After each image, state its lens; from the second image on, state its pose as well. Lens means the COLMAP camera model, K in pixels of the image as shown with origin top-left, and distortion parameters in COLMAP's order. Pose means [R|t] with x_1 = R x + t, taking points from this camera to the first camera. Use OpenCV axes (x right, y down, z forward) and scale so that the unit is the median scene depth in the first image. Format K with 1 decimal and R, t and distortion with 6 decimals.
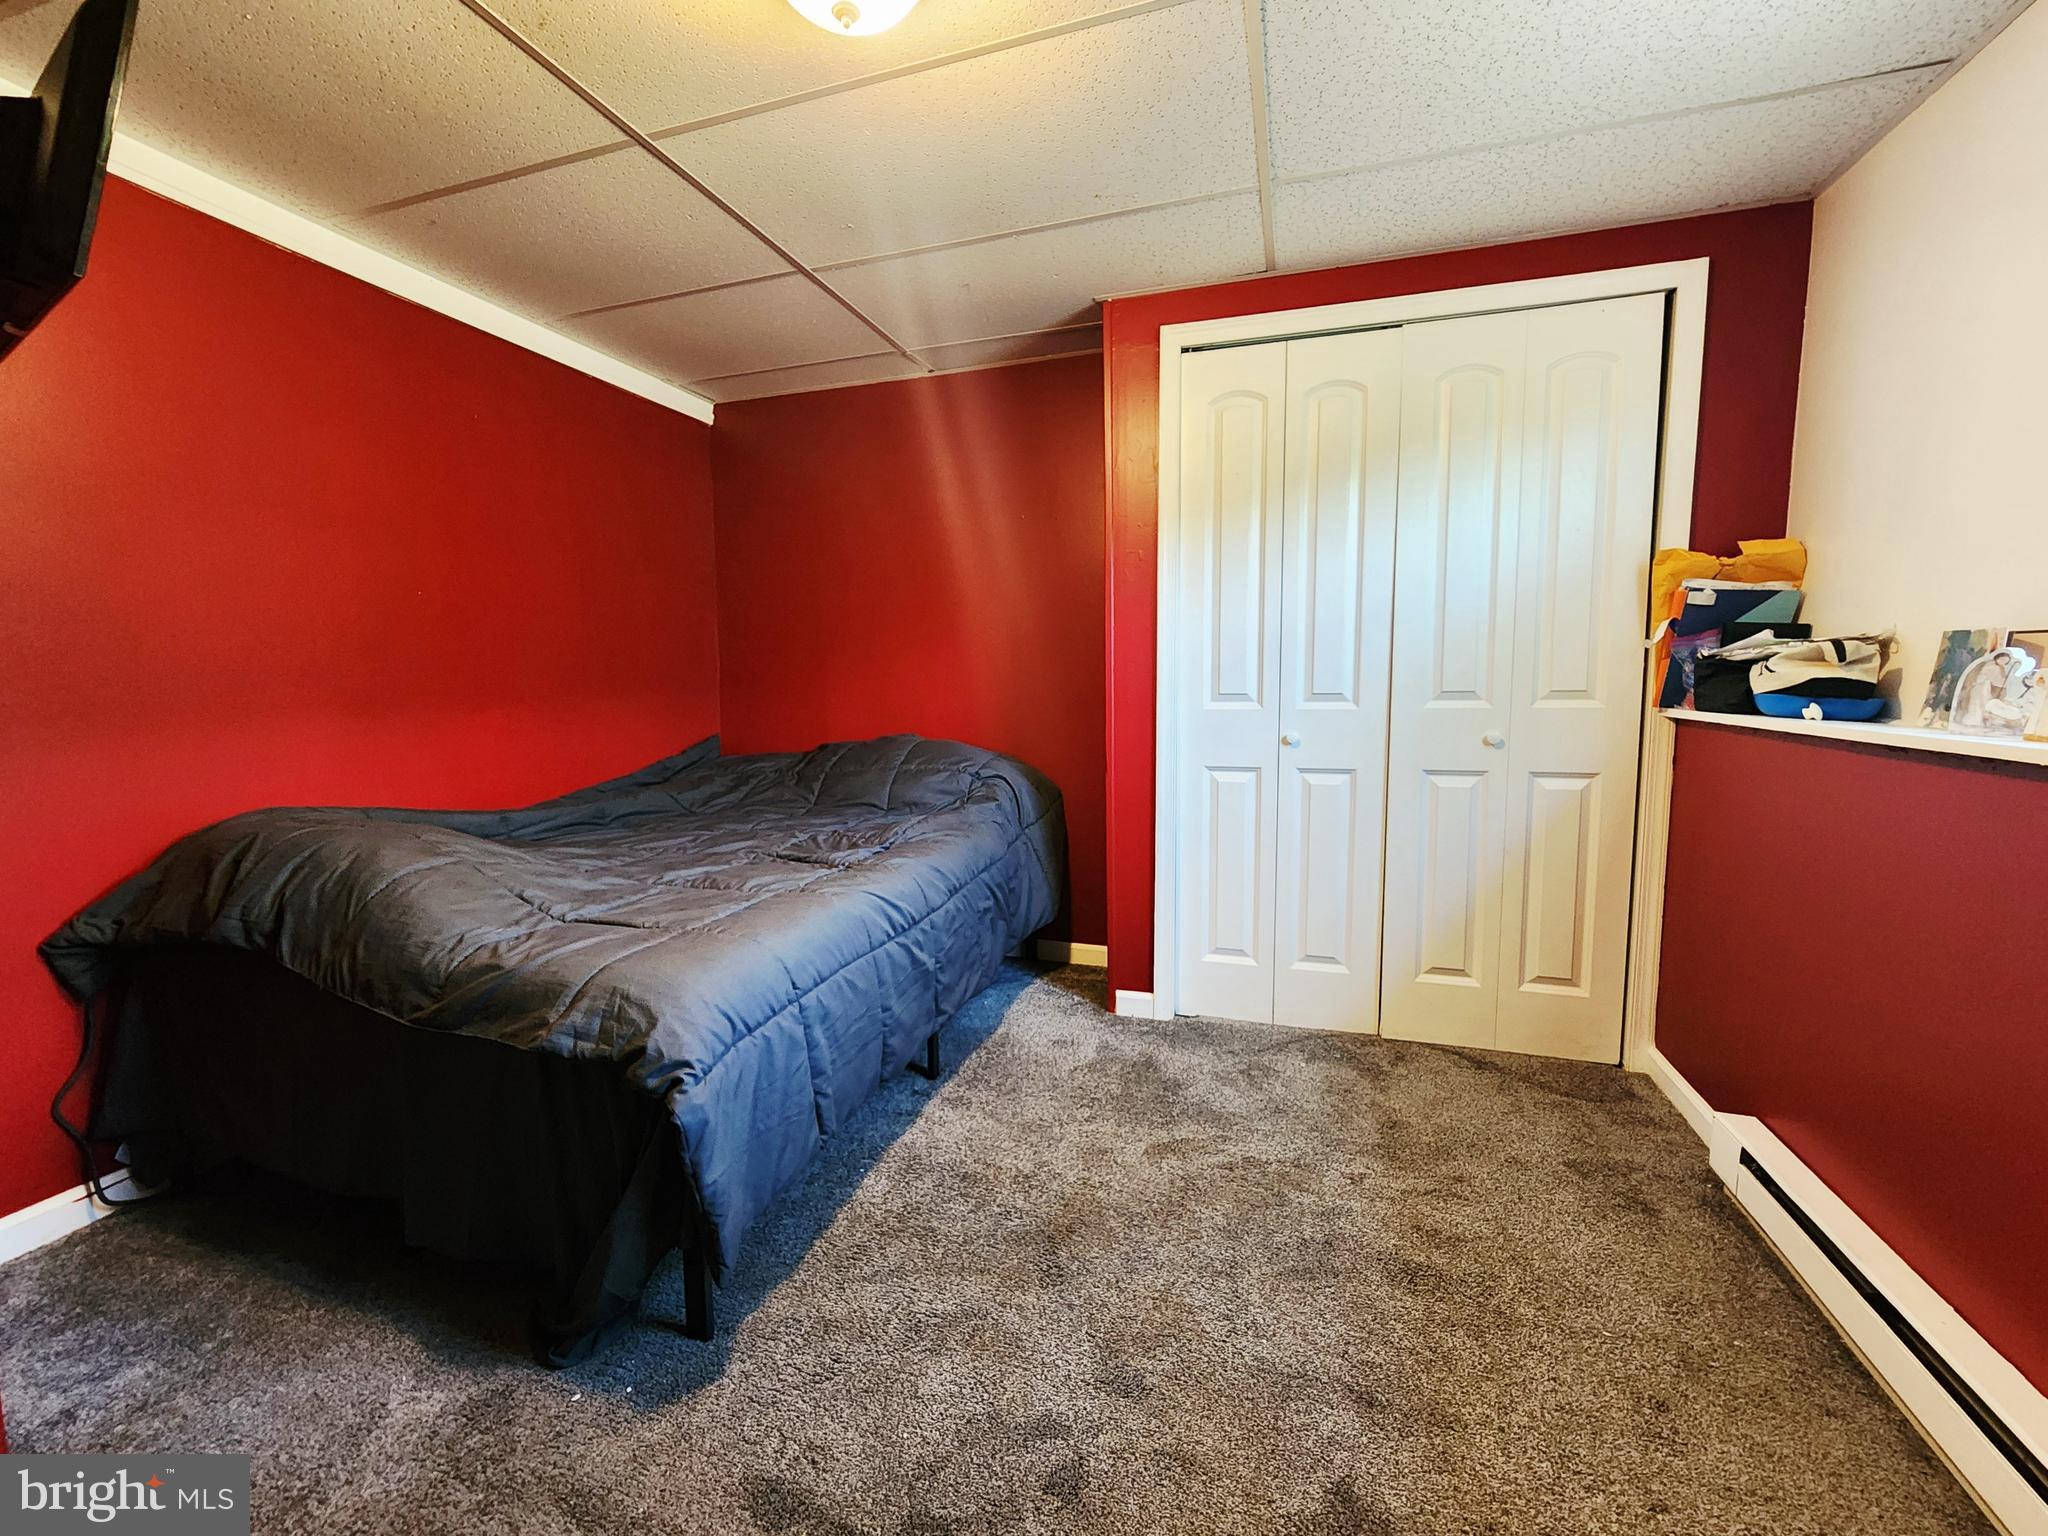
lens RADIAL K [[843.7, 0, 1013.4], [0, 843.7, 757.6], [0, 0, 1]] dist [-0.002128, 0.000119]
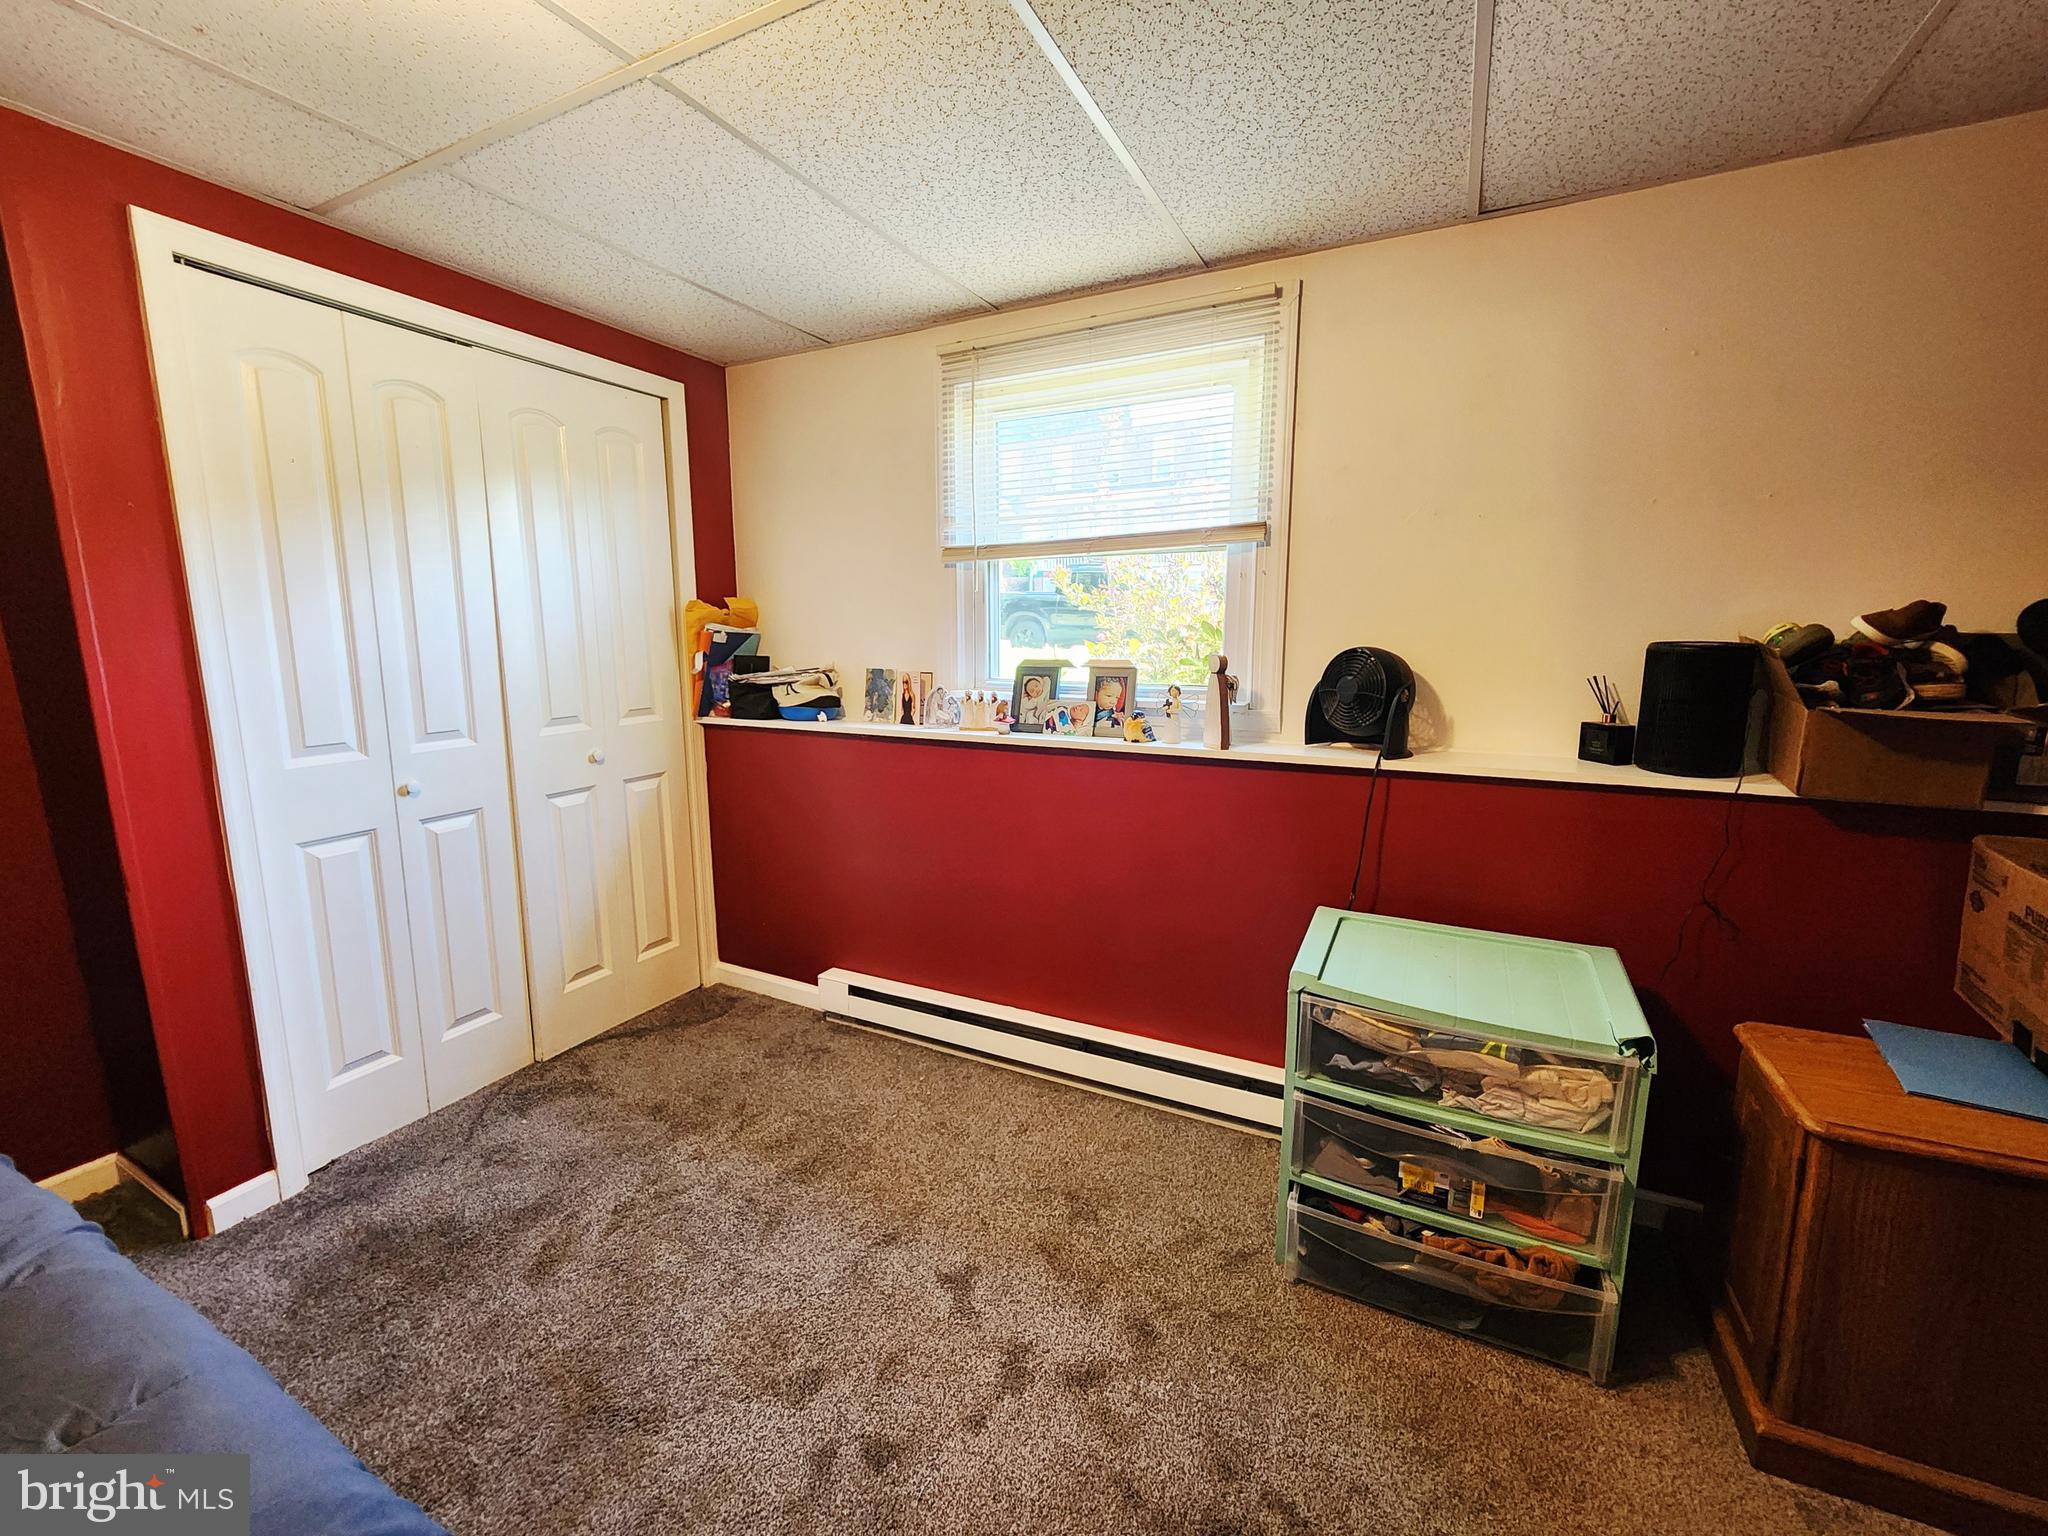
lens RADIAL K [[843.7, 0, 1013.4], [0, 843.7, 757.6], [0, 0, 1]] dist [-0.002128, 0.000119]
pose [[0.156076, -0.142694, 0.977384, -0.492663], [0.101337, 0.986602, 0.127857, -0.119868], [-0.982533, 0.079090, 0.168445, 0.293322]]
